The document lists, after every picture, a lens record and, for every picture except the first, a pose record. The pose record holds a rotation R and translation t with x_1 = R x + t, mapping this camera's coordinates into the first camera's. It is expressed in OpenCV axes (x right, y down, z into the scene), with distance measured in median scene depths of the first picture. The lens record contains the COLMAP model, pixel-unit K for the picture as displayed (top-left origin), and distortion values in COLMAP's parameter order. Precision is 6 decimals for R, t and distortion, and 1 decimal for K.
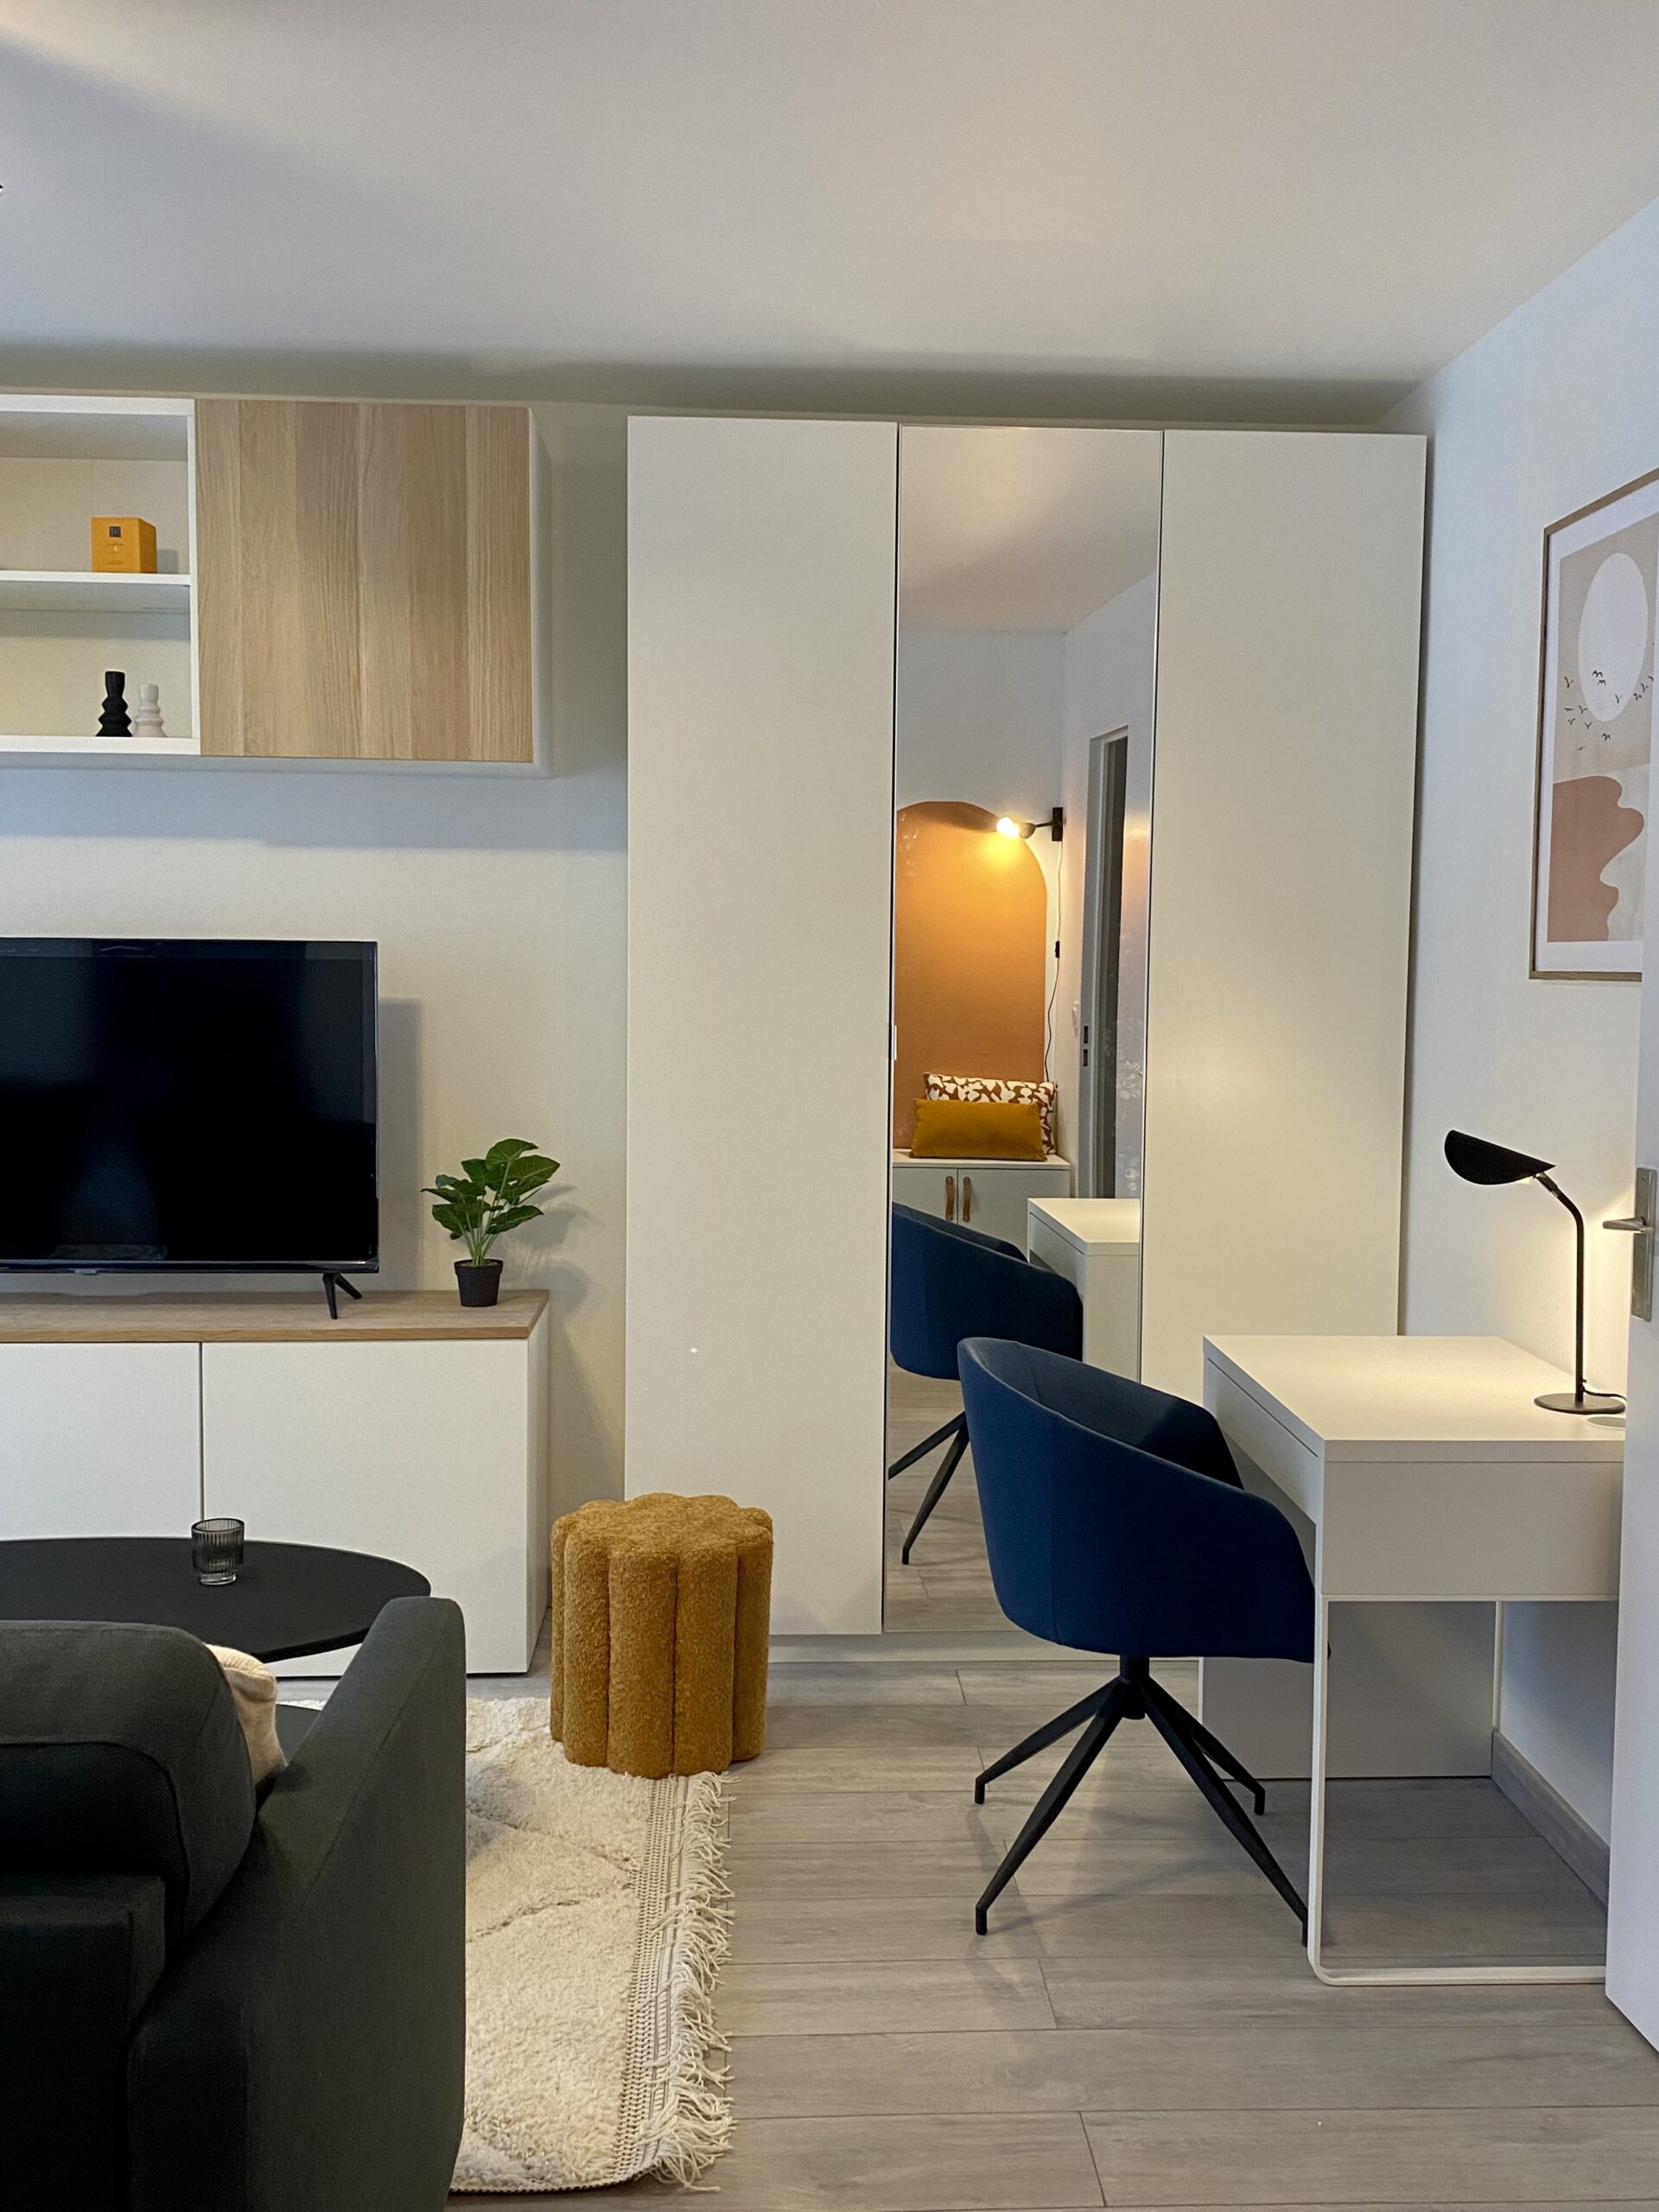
lens RADIAL K [[2118.9, 0, 837.9], [0, 2118.9, 1121.2], [0, 0, 1]] dist [0.010342, 0.000000]
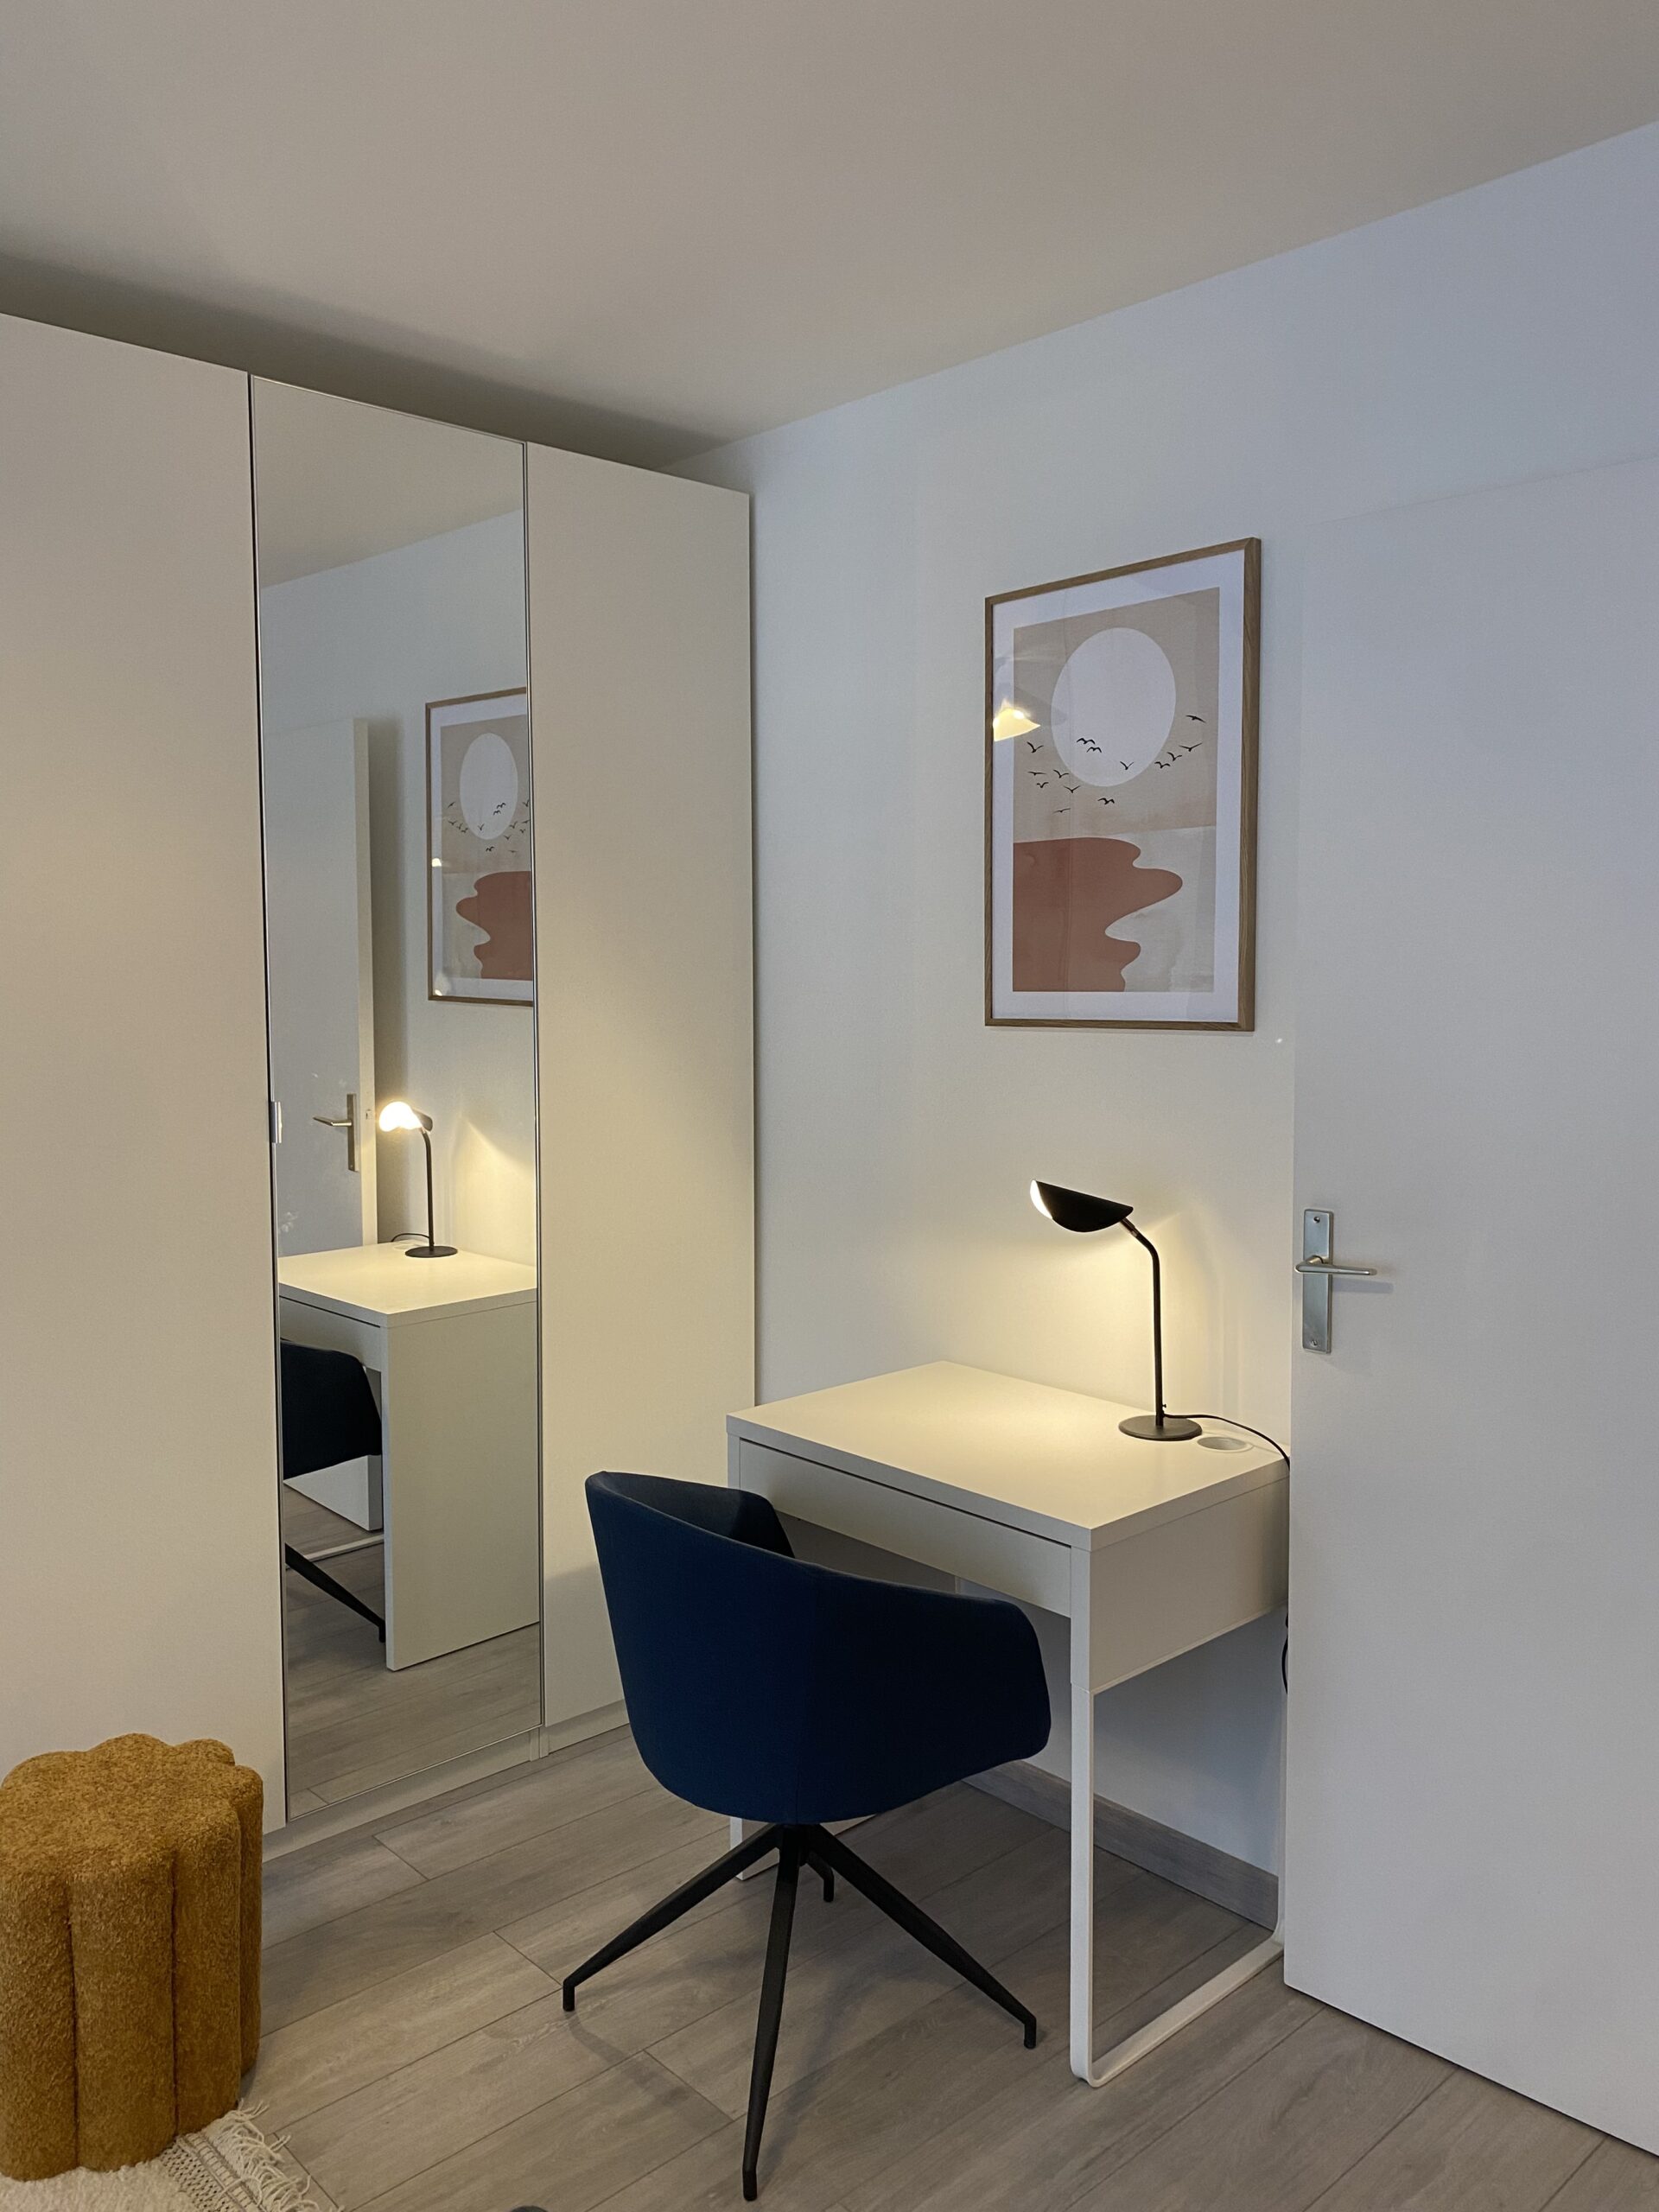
lens RADIAL K [[1705.1, 0, 852.5], [0, 1705.1, 1101.8], [0, 0, 1]] dist [0.051425, -0.048537]
pose [[0.761940, -0.072932, 0.643529, -0.275881], [0.071100, 0.997053, 0.028816, -0.058862], [-0.643734, 0.023799, 0.764879, 0.394139]]
